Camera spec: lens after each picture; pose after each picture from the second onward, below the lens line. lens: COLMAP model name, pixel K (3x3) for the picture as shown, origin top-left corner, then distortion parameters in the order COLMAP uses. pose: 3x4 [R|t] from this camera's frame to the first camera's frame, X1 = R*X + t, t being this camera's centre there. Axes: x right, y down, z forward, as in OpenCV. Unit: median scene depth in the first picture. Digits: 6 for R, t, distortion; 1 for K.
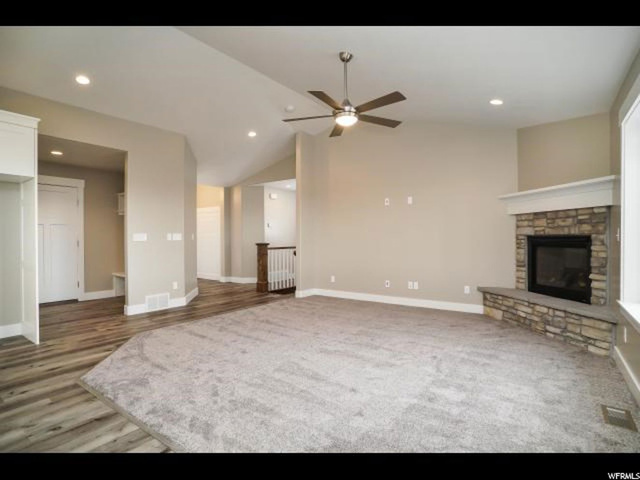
lens RADIAL K [[337.1, 0, 322.7], [0, 337.1, 239.7], [0, 0, 1]] dist [-0.042120, 0.009486]
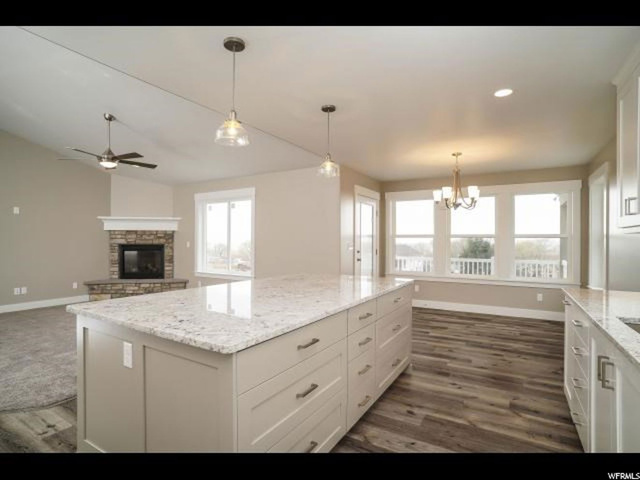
lens RADIAL K [[337.1, 0, 305.4], [0, 337.1, 240.5], [0, 0, 1]] dist [-0.042120, 0.009486]
pose [[-0.061326, 0.009905, 0.998069, -1.085985], [0.004702, 0.999943, -0.009635, -0.011122], [-0.998107, 0.004102, -0.061369, 0.216776]]
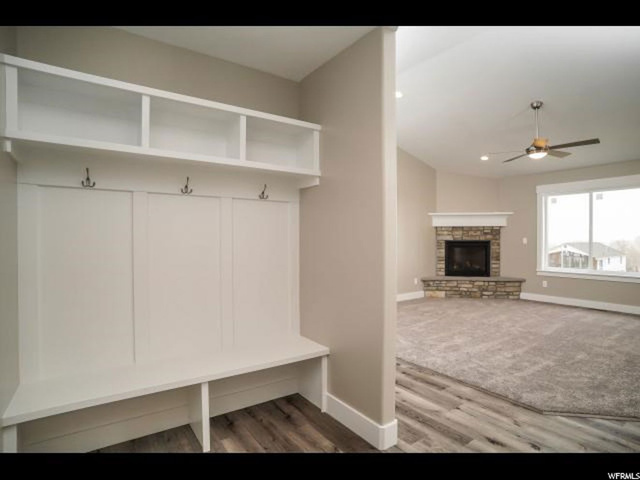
lens RADIAL K [[337.1, 0, 321.3], [0, 337.1, 239.8], [0, 0, 1]] dist [-0.042120, 0.009486]
pose [[0.314988, -0.005006, 0.949083, -1.132674], [0.008469, 0.999961, 0.002463, -0.026921], [-0.949058, 0.007262, 0.315018, 1.110697]]
